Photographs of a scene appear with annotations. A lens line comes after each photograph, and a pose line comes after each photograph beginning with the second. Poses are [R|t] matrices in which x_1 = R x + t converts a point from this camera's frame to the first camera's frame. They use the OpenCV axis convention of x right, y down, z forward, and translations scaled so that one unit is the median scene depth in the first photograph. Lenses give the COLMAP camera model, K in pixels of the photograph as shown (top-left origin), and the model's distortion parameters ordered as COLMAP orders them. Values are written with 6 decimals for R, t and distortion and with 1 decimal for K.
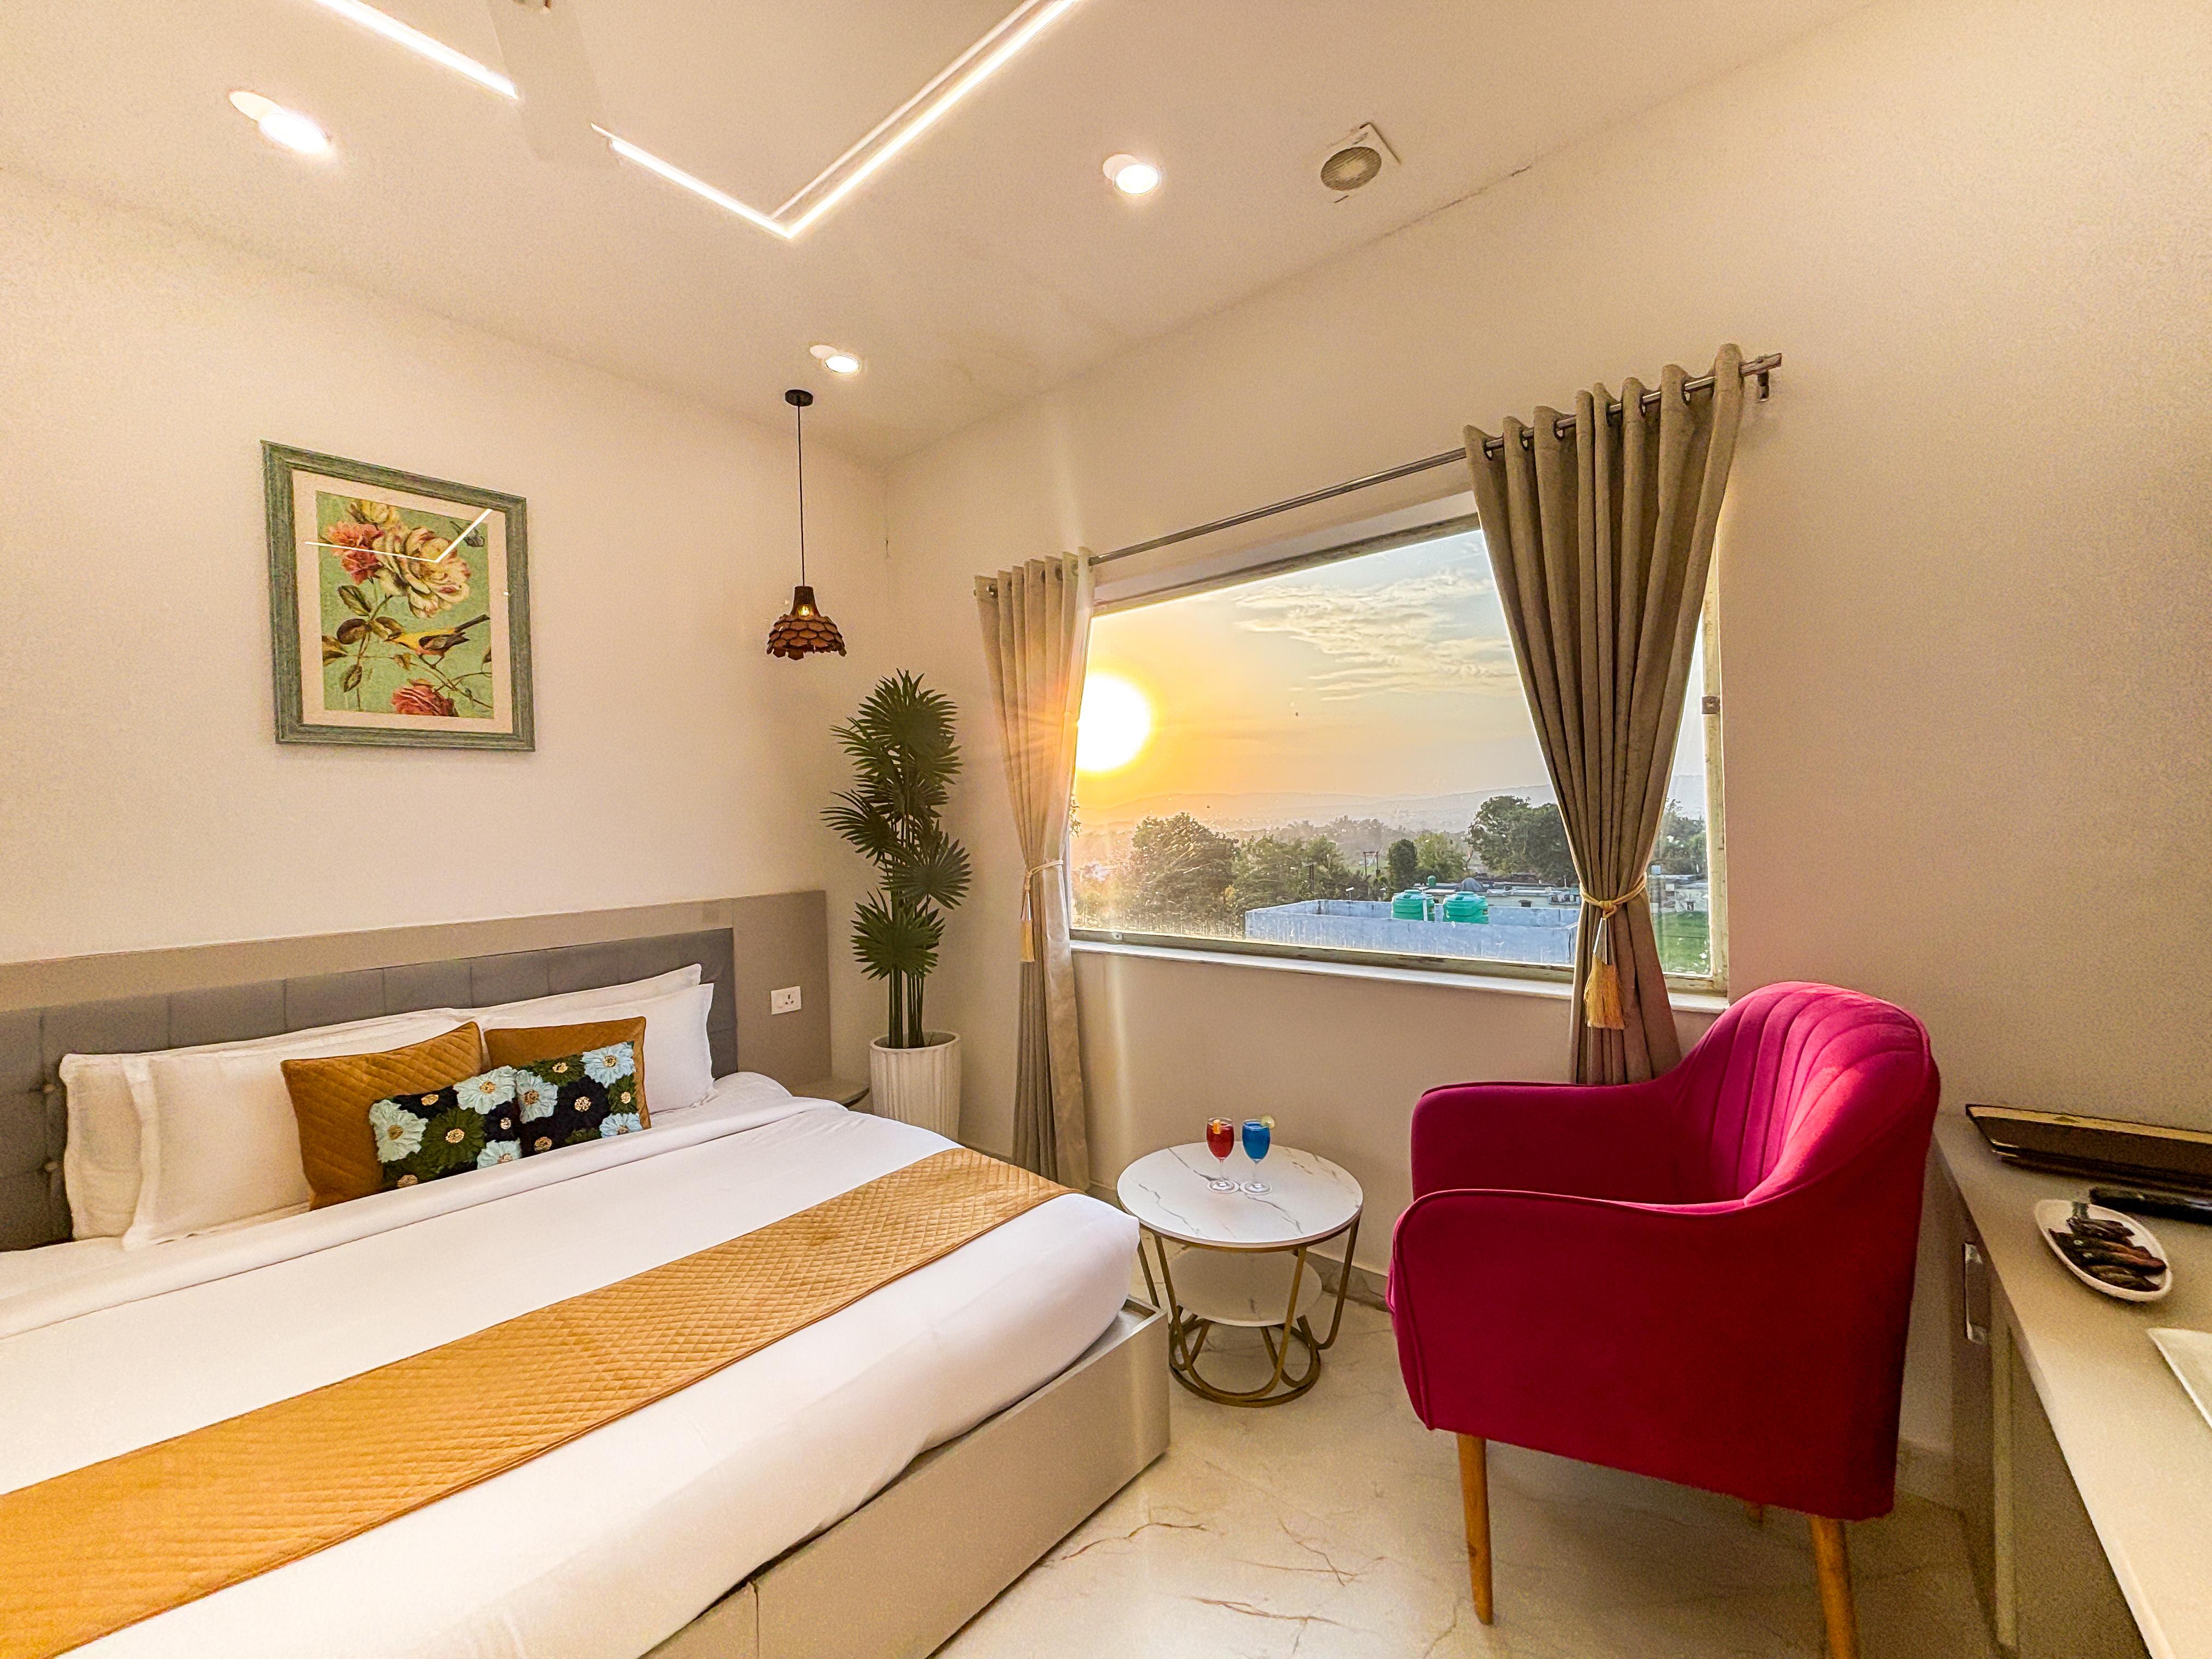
lens RADIAL K [[890.1, 0, 1101.2], [0, 890.1, 822.3], [0, 0, 1]] dist [-0.001933, 0.000150]
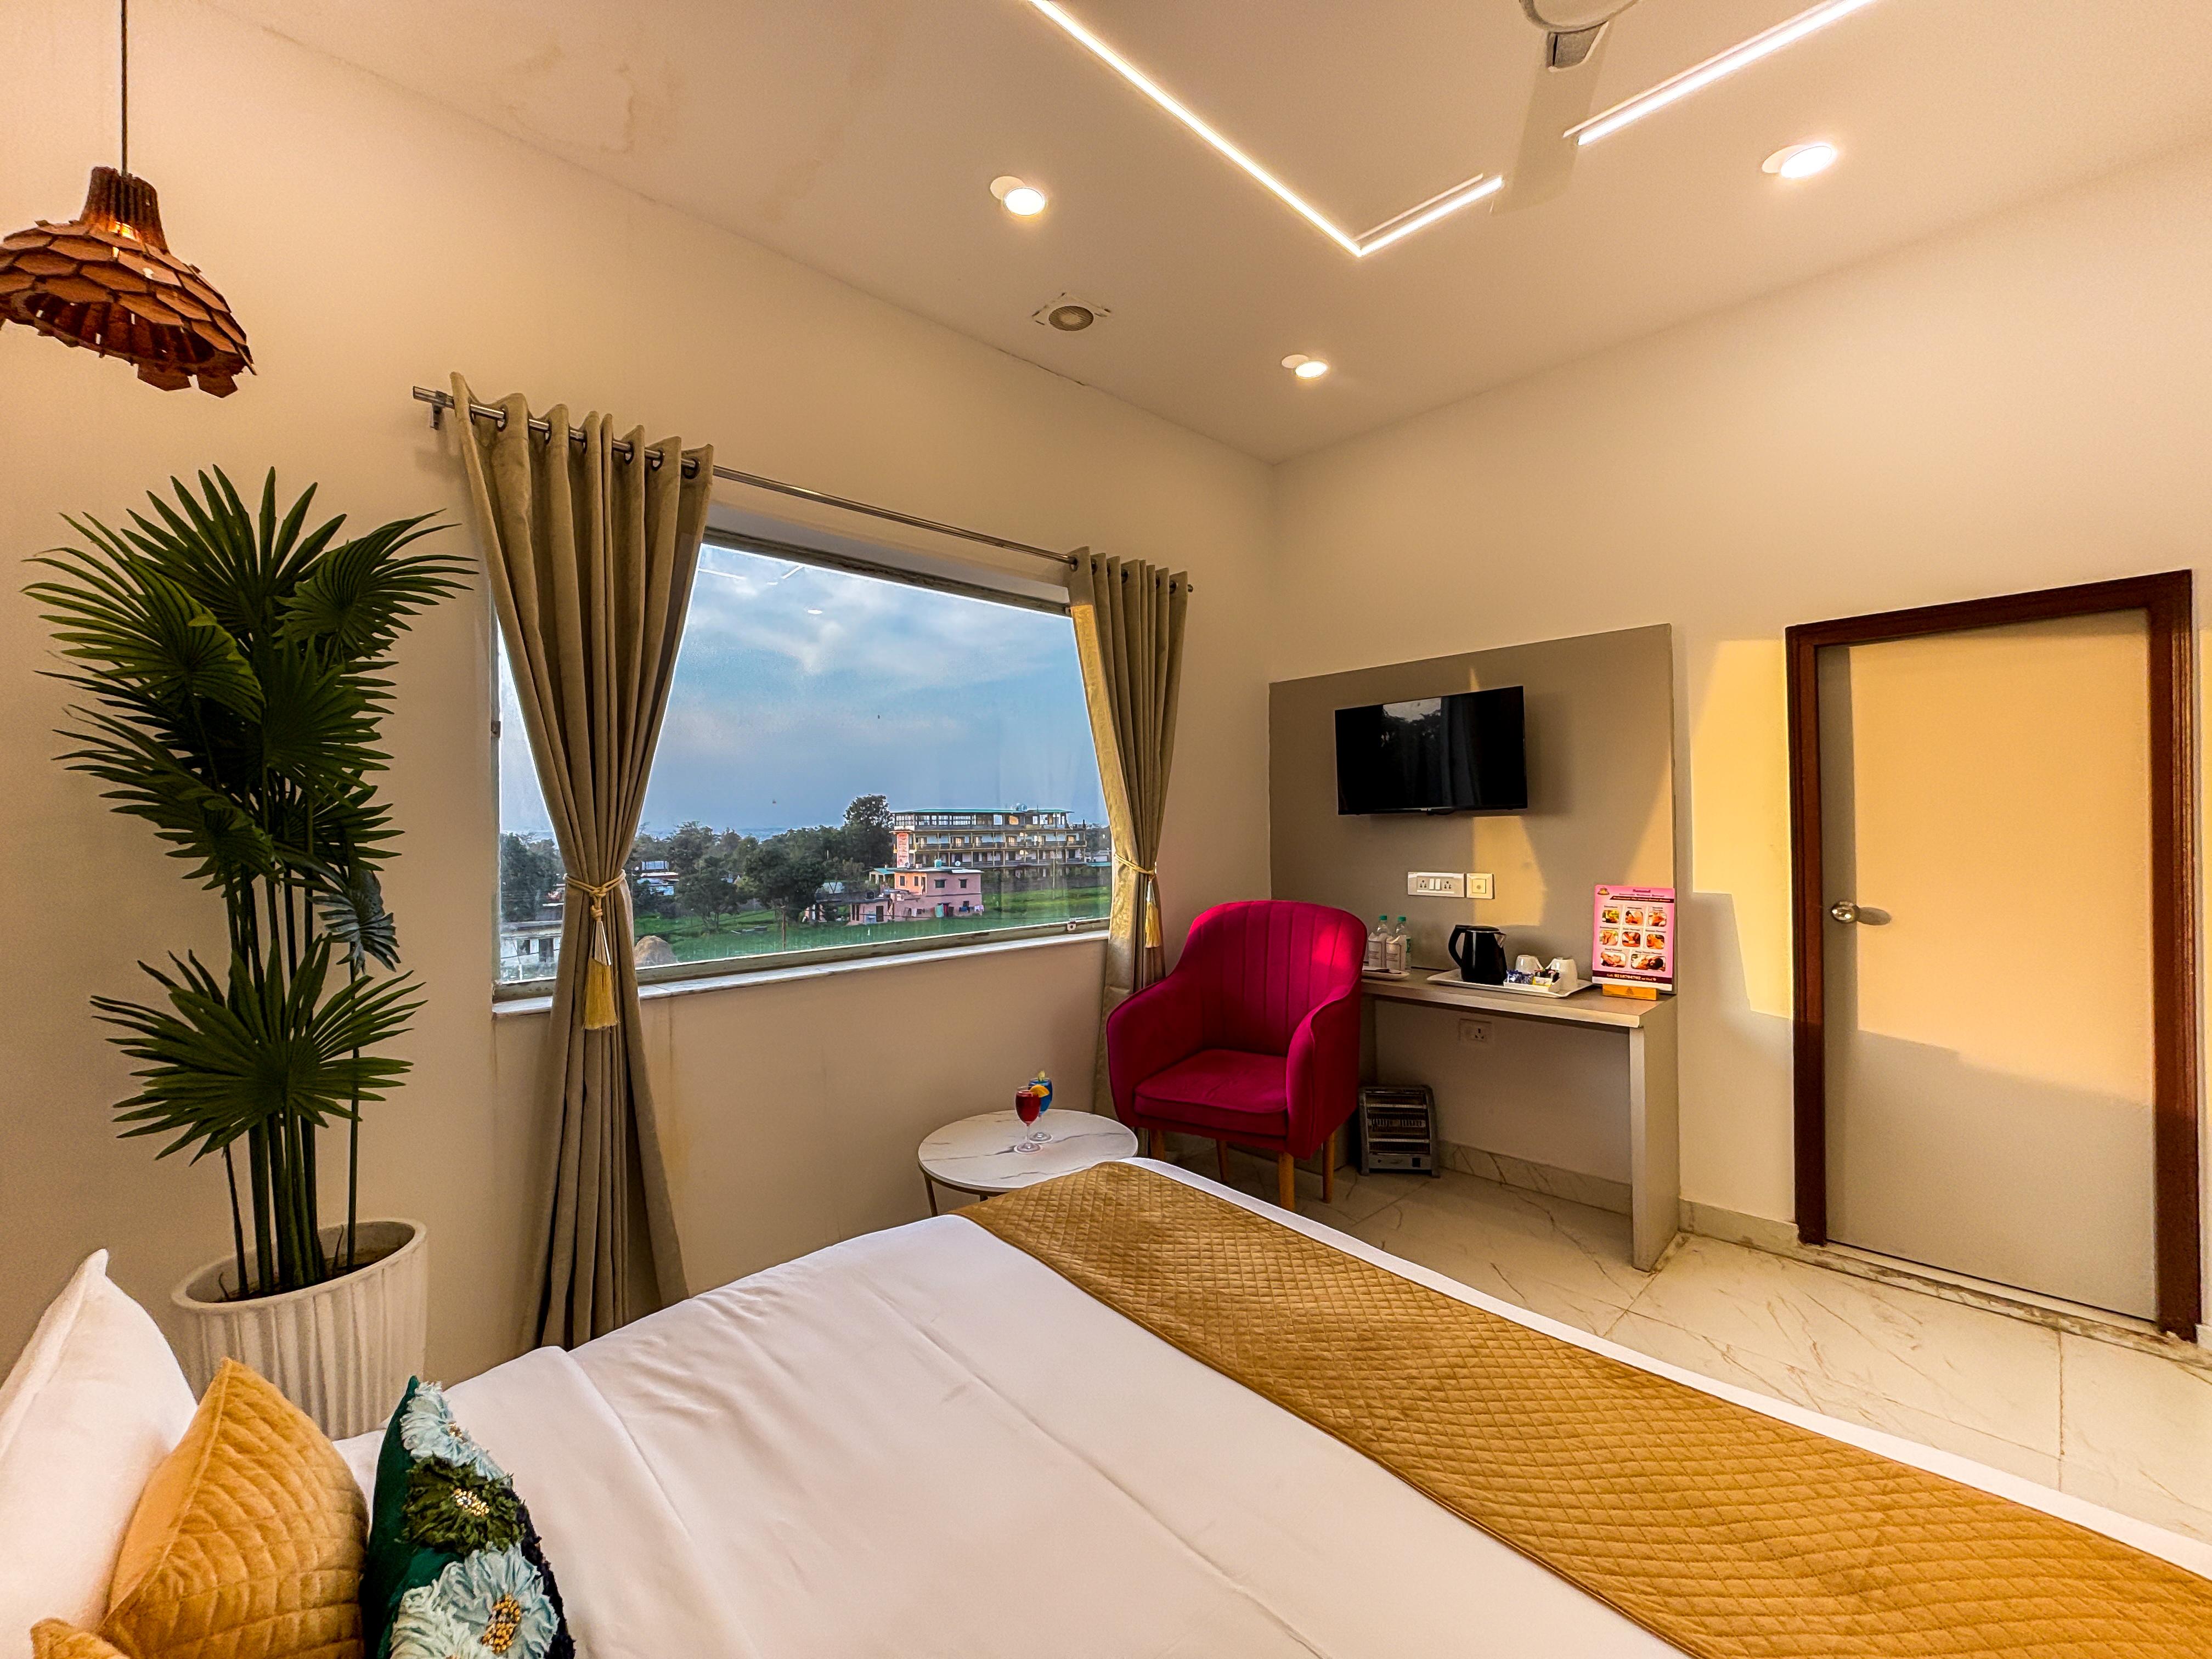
lens RADIAL K [[887.8, 0, 1106.5], [0, 887.8, 825.7], [0, 0, 1]] dist [-0.007945, 0.004028]
pose [[0.128469, 0.030428, 0.991247, -0.817848], [0.006335, 0.999484, -0.031502, 0.041529], [-0.991693, 0.010326, 0.128210, 0.662583]]
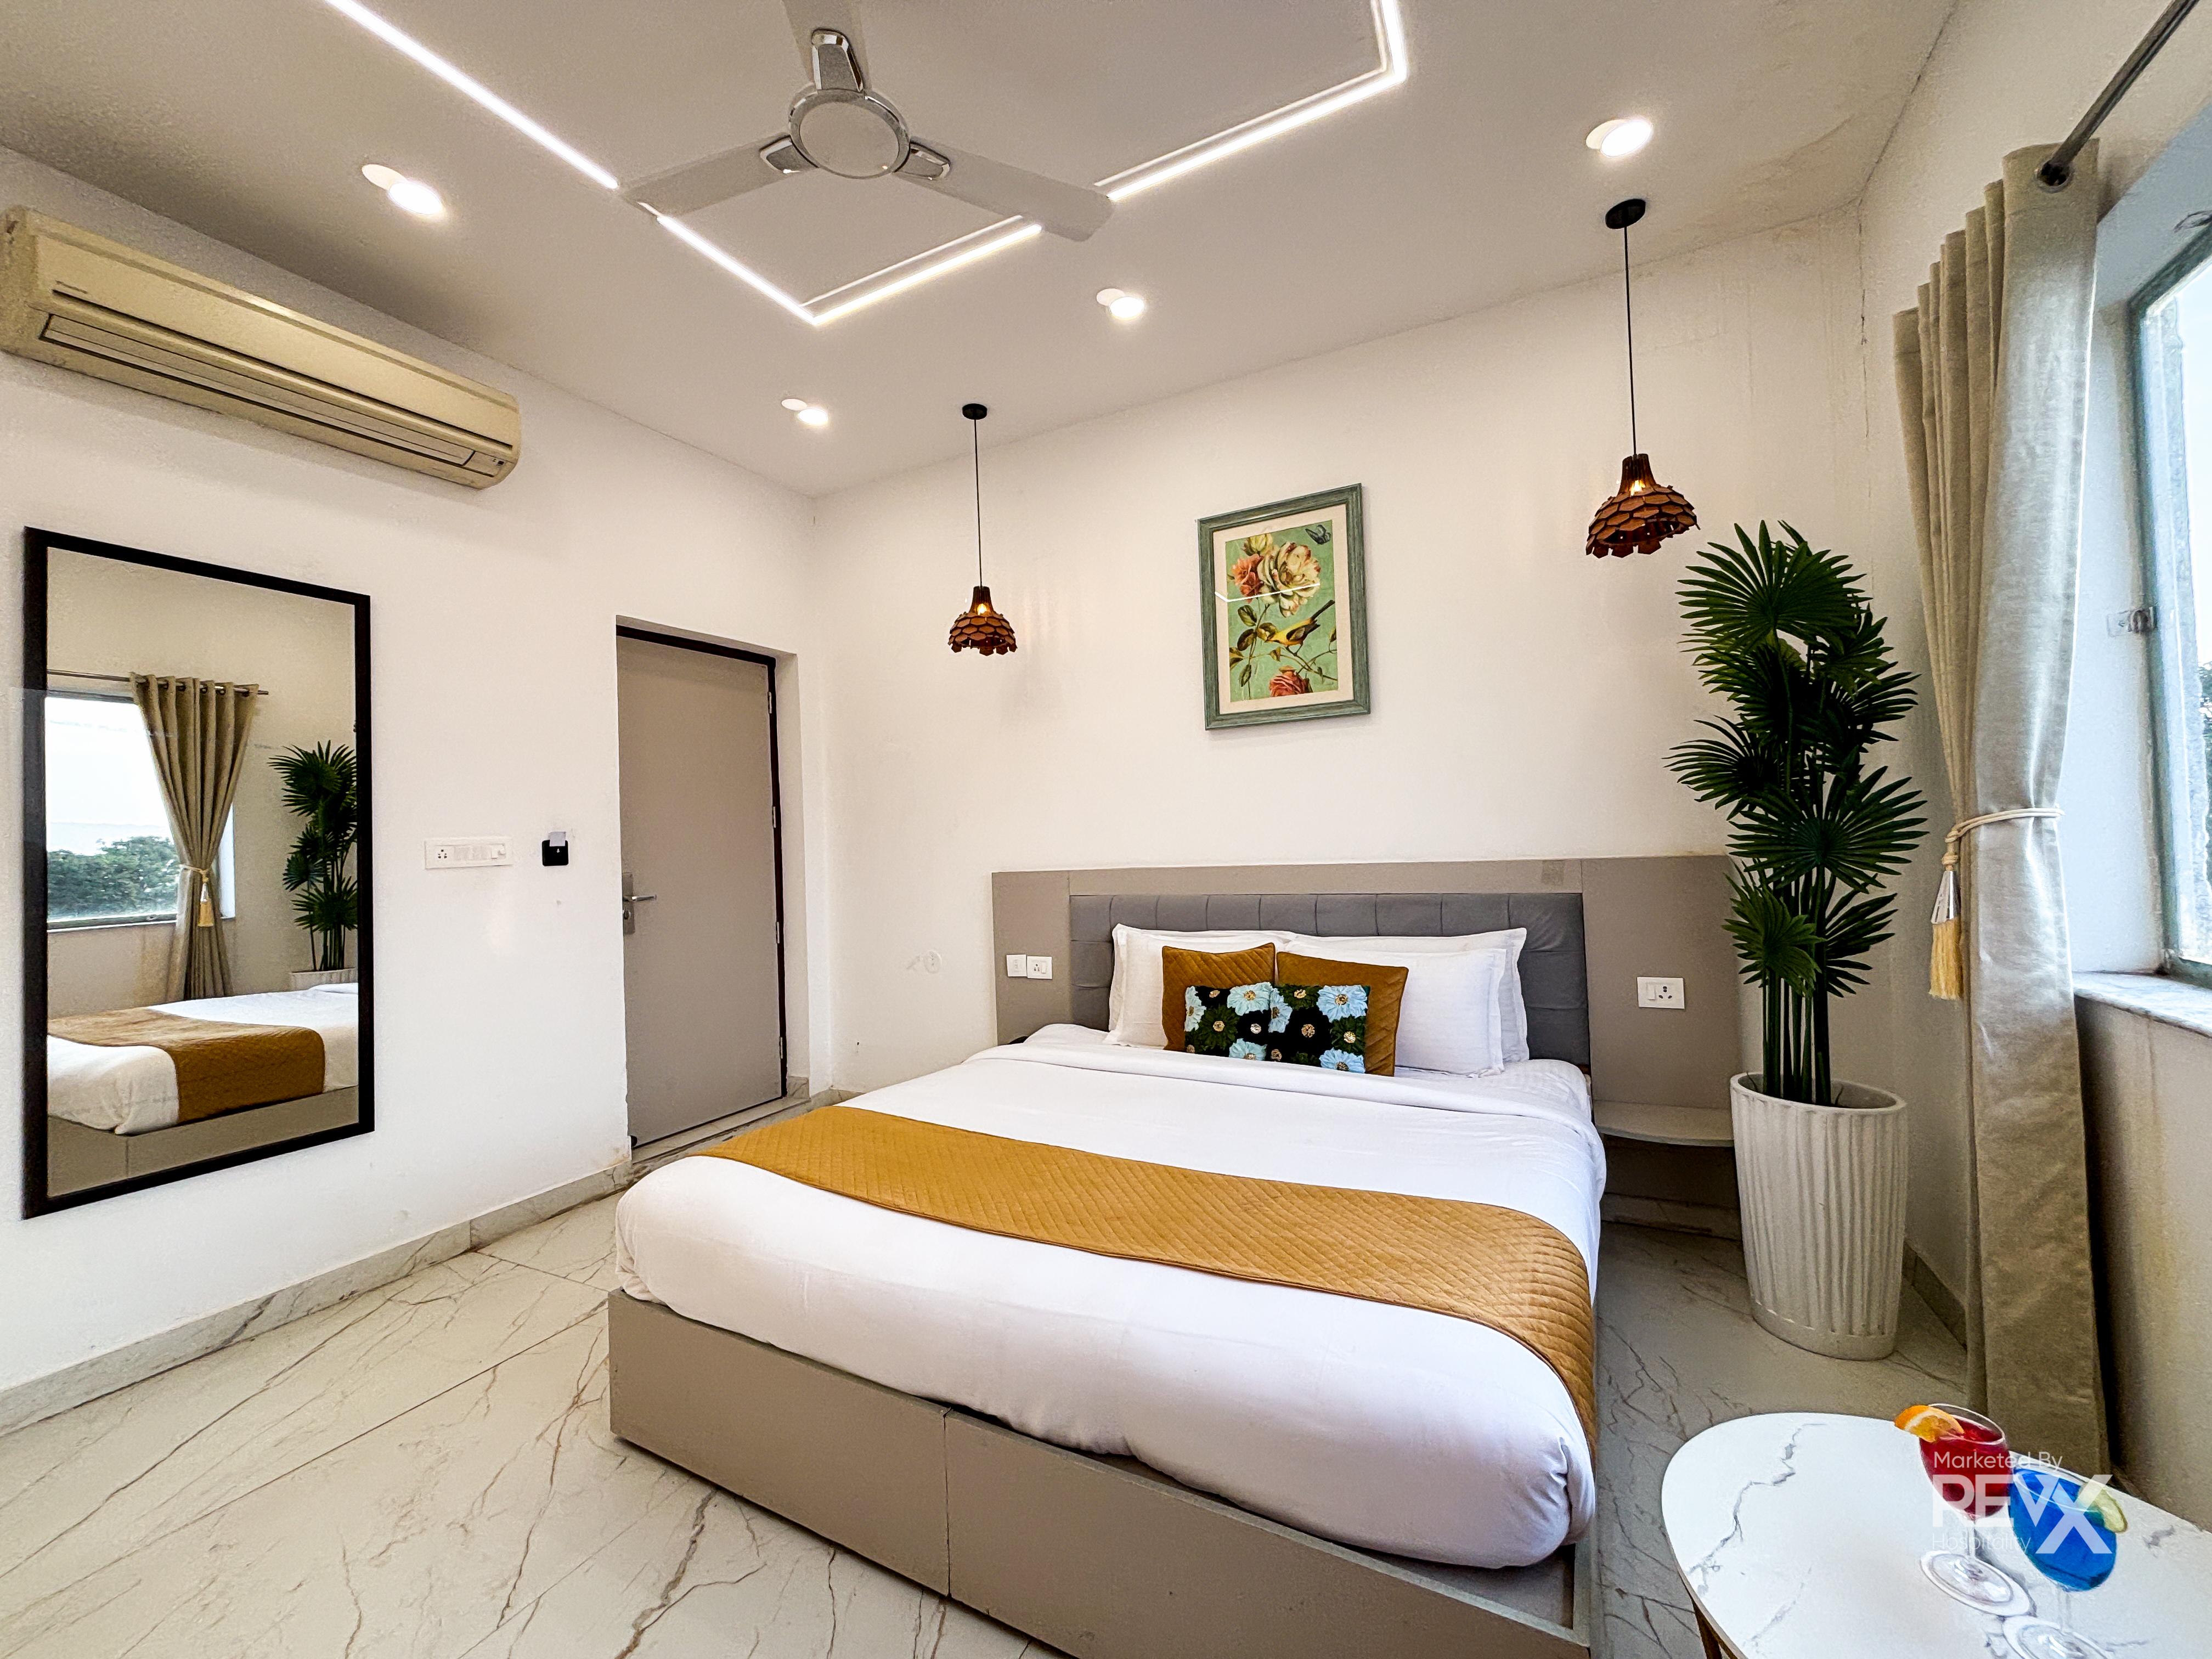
lens RADIAL K [[885.4, 0, 1099.6], [0, 885.4, 824.7], [0, 0, 1]] dist [0.001198, 0.000083]
pose [[0.234330, 0.005612, -0.972141, 0.380864], [0.029180, 0.999492, 0.012804, 0.036952], [0.971719, -0.031368, 0.234047, 0.454879]]
